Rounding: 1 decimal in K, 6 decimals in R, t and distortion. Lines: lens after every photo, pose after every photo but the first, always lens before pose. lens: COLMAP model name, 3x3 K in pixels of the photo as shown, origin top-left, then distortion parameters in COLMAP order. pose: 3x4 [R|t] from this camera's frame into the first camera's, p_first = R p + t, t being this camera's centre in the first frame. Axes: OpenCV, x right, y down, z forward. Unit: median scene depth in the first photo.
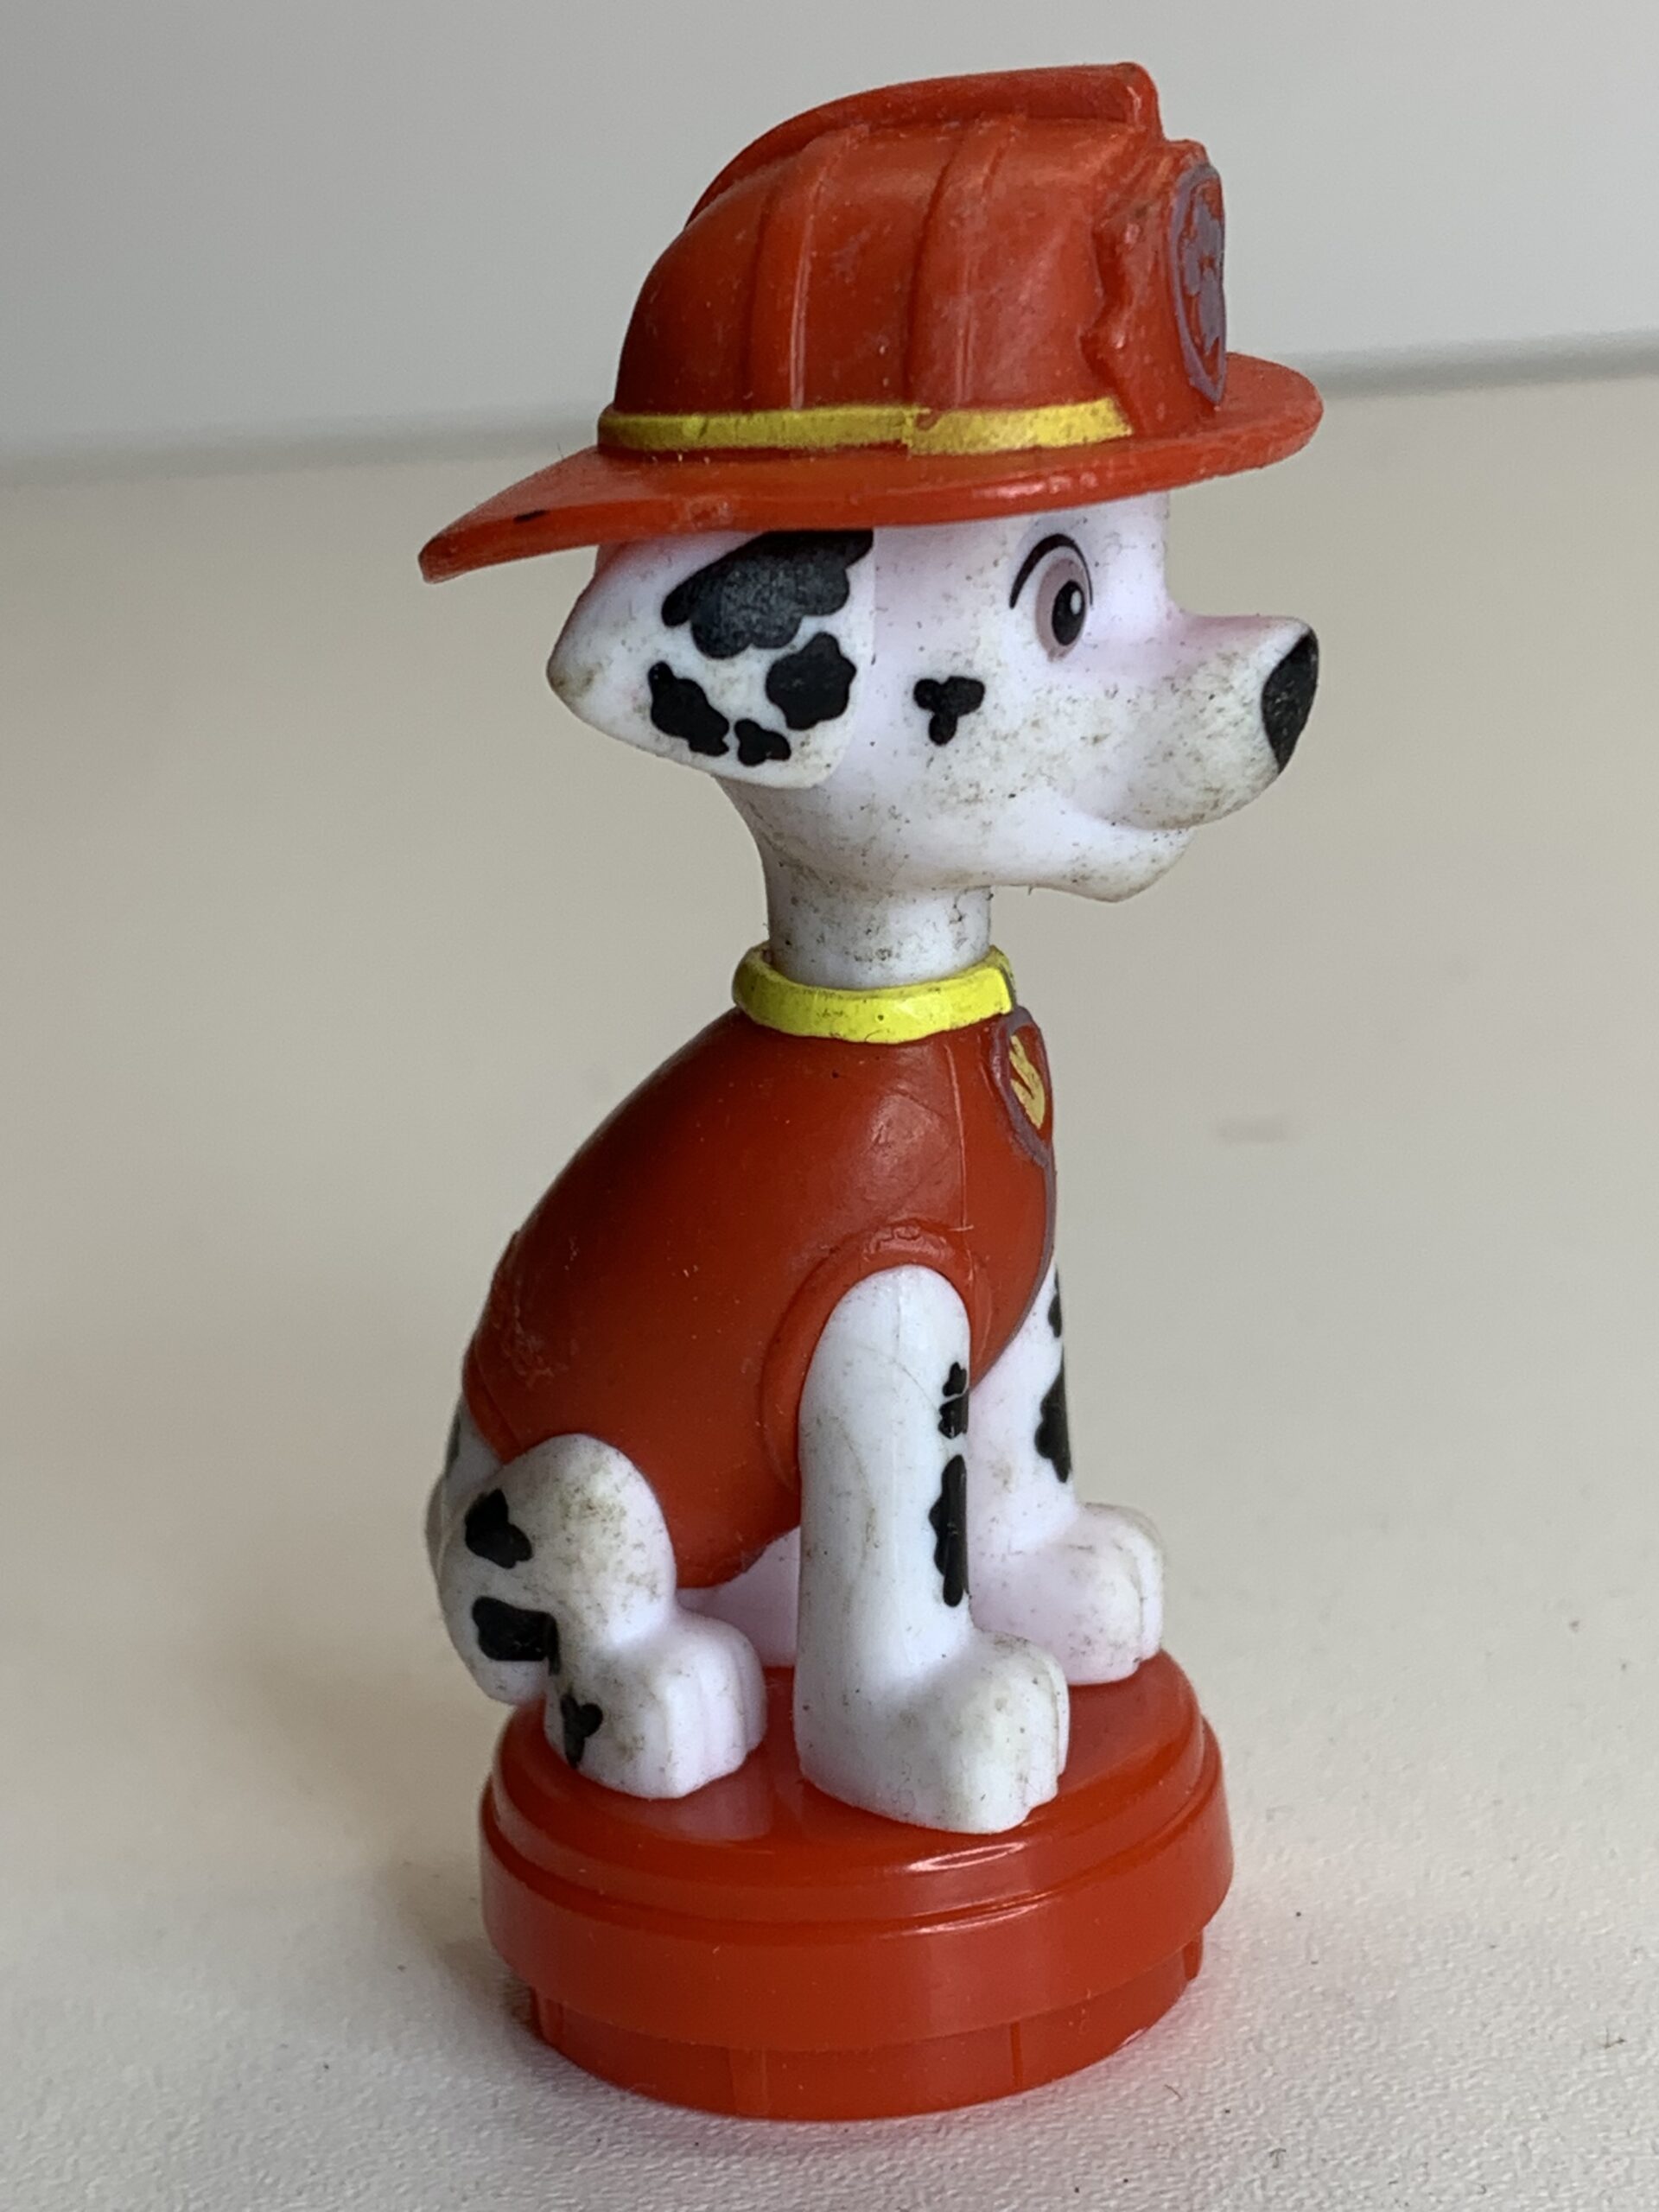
lens RADIAL K [[4219.6, 0, 839.4], [0, 4219.6, 1120.3], [0, 0, 1]] dist [0.186340, 0.000000]
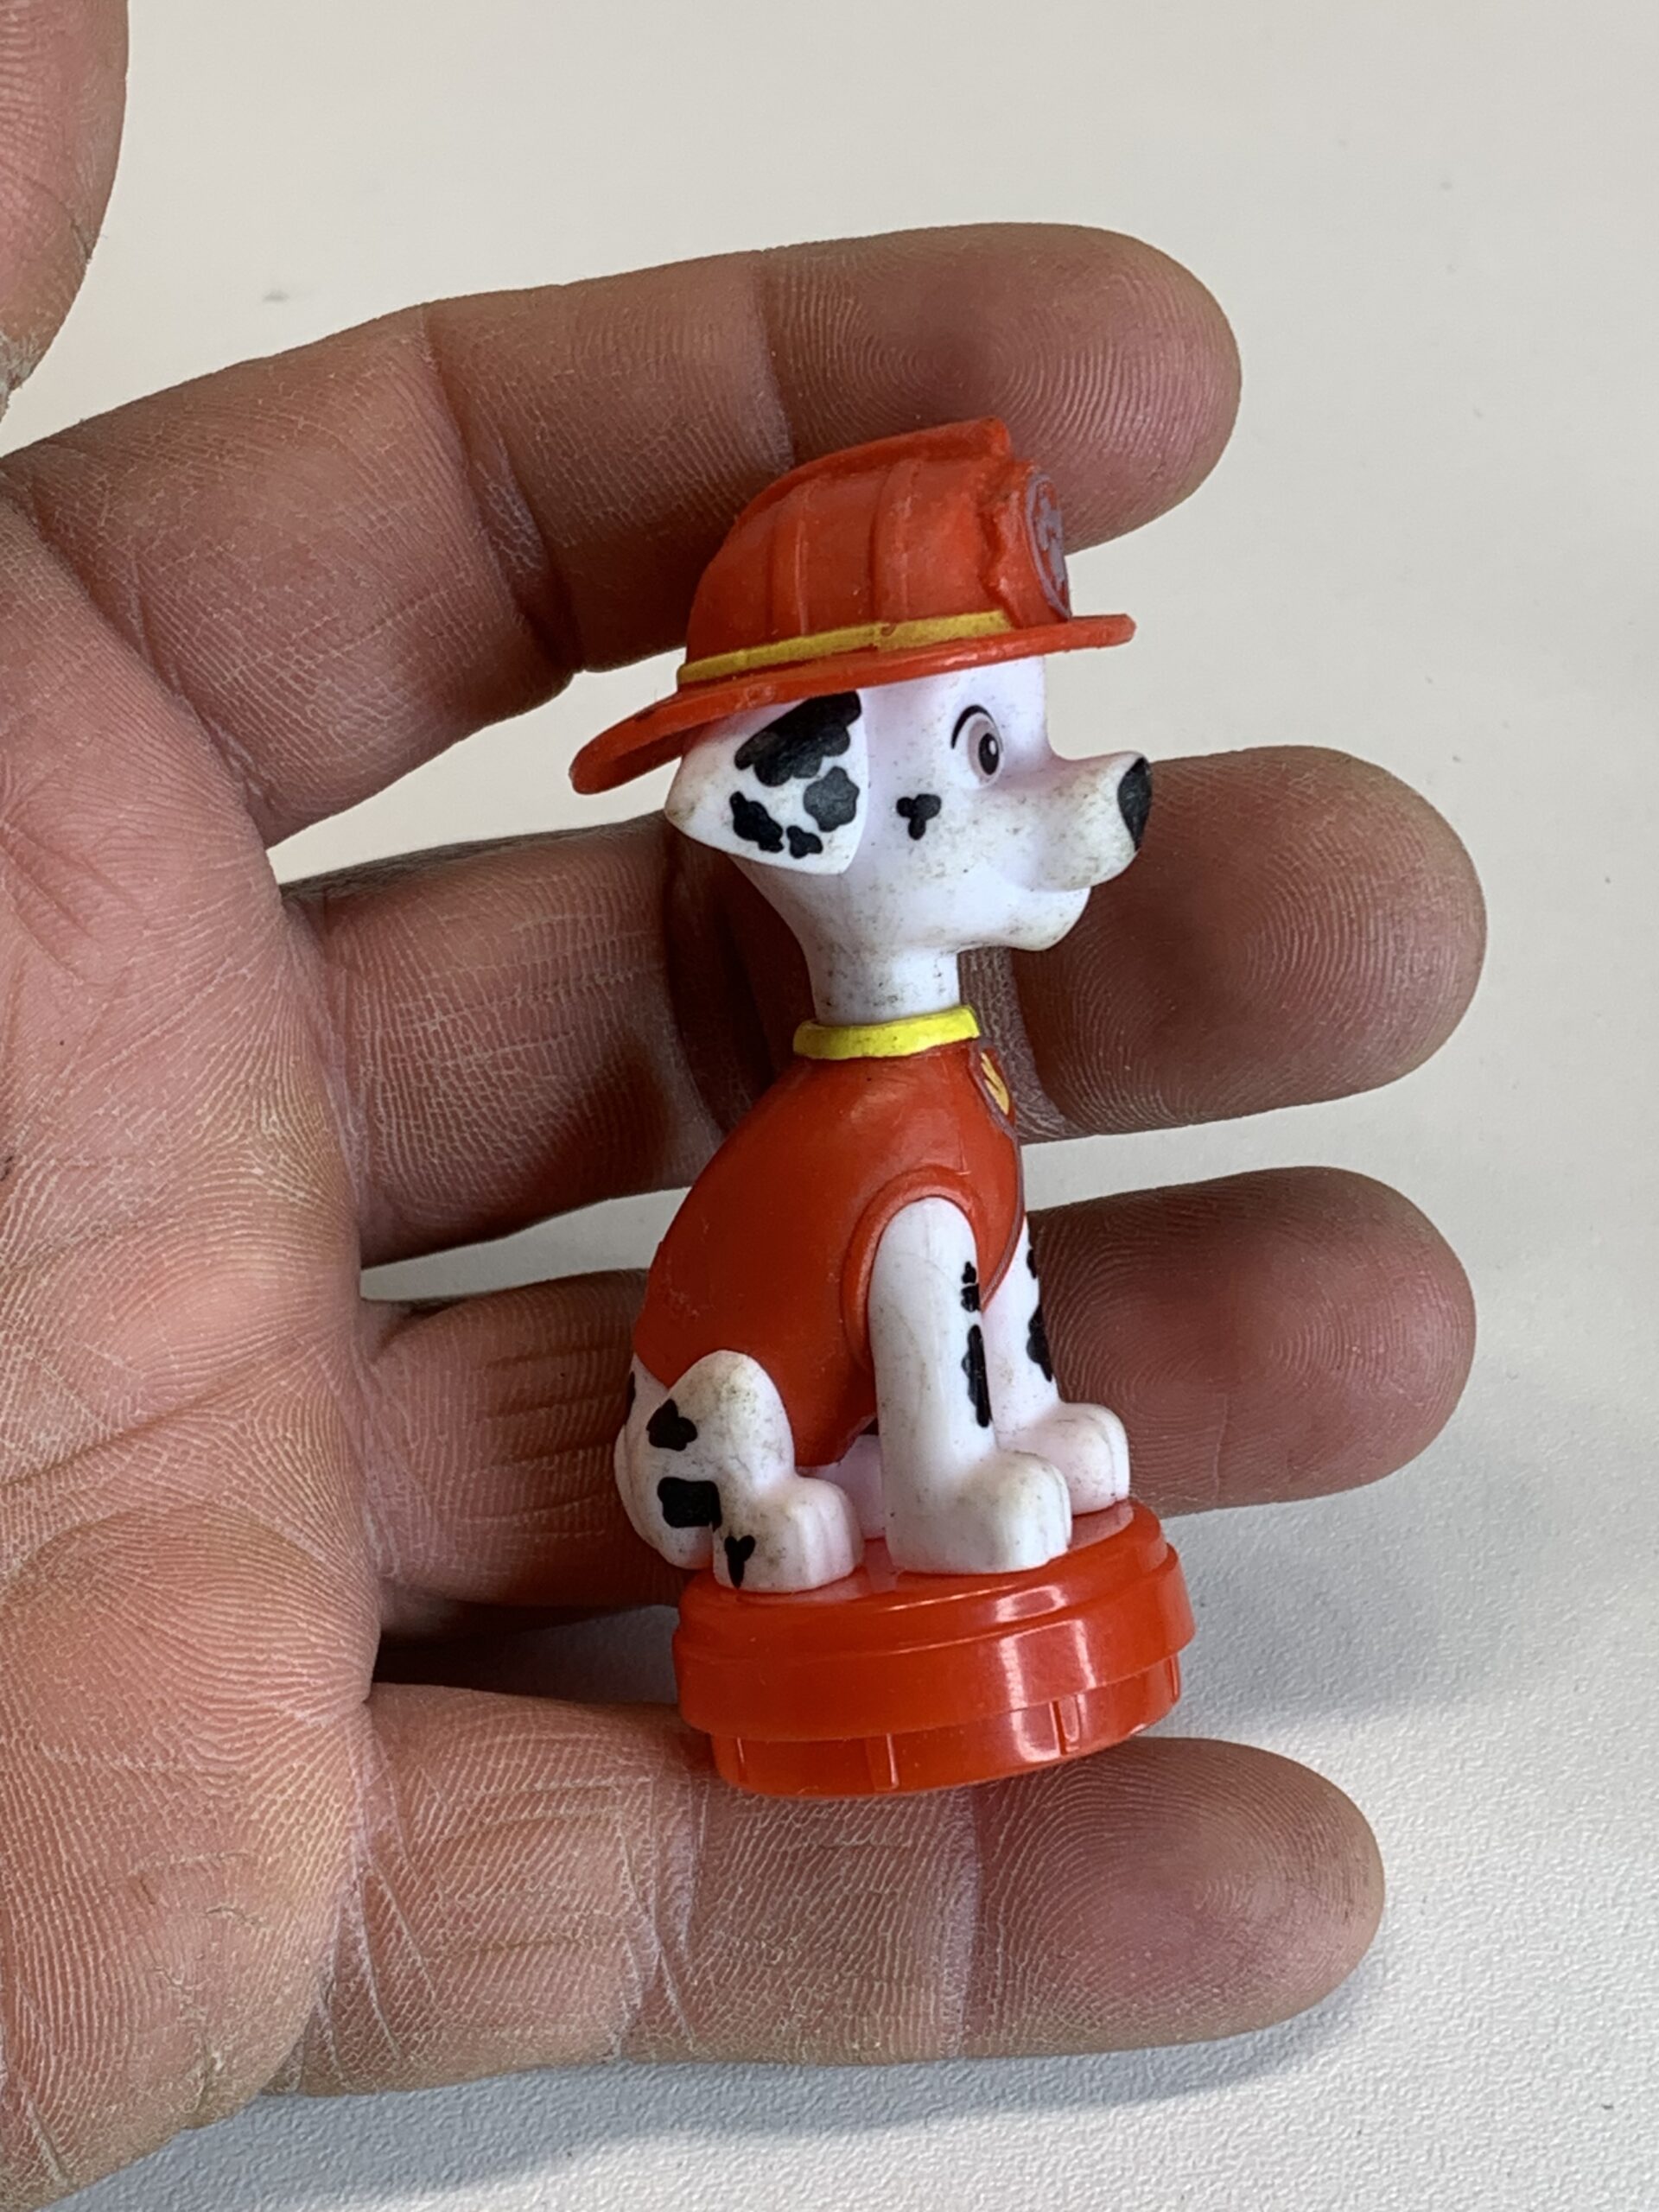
lens RADIAL K [[4219.6, 0, 822.7], [0, 4219.6, 1096.4], [0, 0, 1]] dist [0.186340, 0.000000]
pose [[0.994723, -0.099655, 0.024403, -0.057628], [0.102437, 0.978011, -0.181661, 0.281123], [-0.005763, 0.183203, 0.983058, -0.511364]]
